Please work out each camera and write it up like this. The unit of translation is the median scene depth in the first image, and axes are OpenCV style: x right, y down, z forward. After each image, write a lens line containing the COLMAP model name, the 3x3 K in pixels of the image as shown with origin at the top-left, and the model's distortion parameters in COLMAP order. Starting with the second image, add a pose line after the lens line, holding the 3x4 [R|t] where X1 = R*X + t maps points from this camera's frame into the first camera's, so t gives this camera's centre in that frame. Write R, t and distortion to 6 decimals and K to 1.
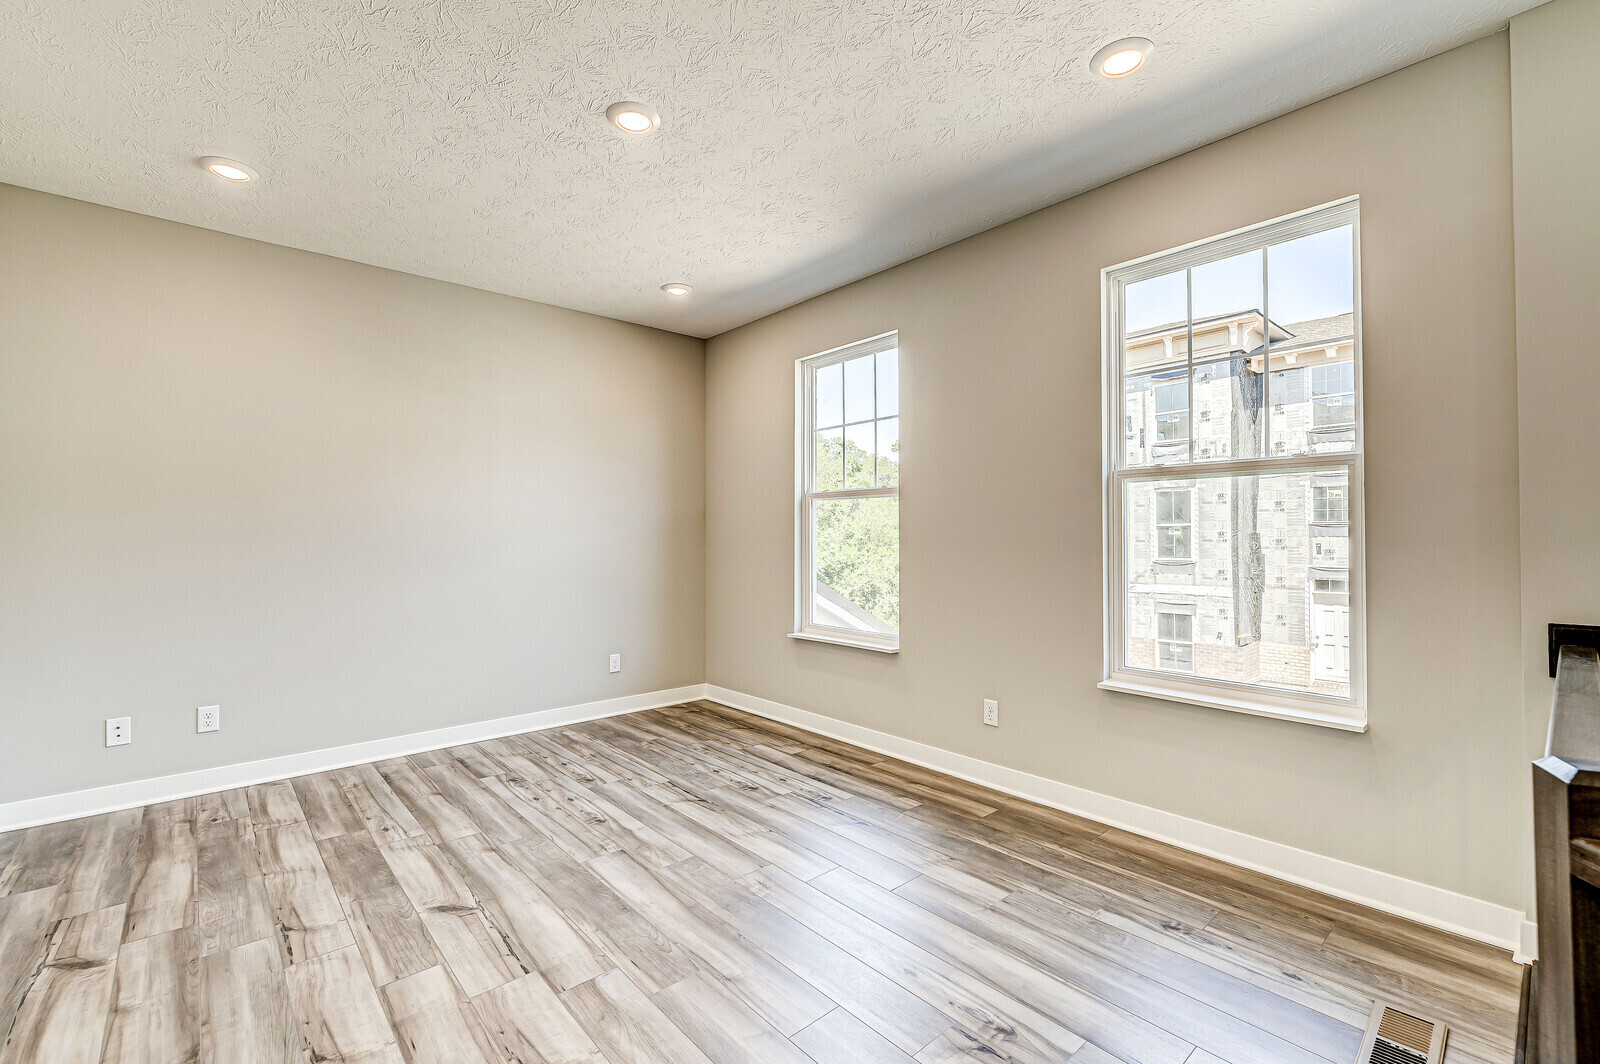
lens RADIAL K [[698.6, 0, 813.7], [0, 698.6, 525.0], [0, 0, 1]] dist [-0.000321, -0.000182]
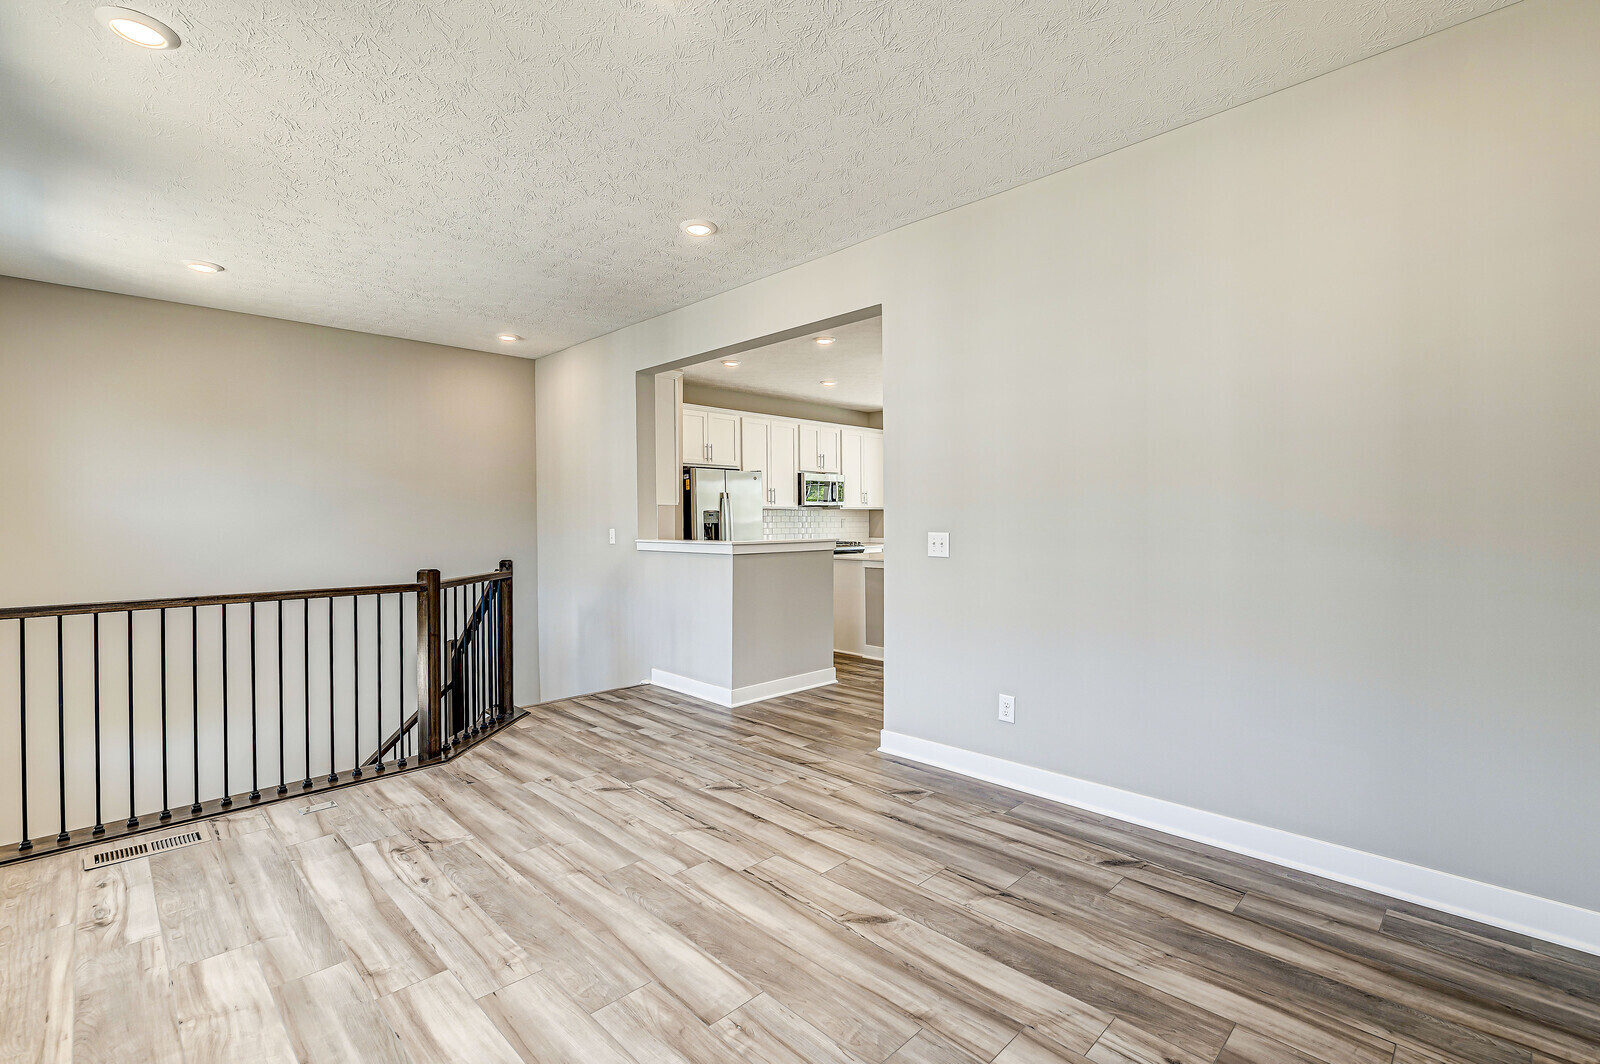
lens RADIAL K [[698.6, 0, 813.7], [0, 698.6, 525.0], [0, 0, 1]] dist [-0.000321, -0.000182]
pose [[-0.997795, 0.007690, -0.065928, -0.388741], [0.008375, 0.999914, -0.010119, 0.039718], [0.065844, -0.010649, -0.997773, 1.916307]]
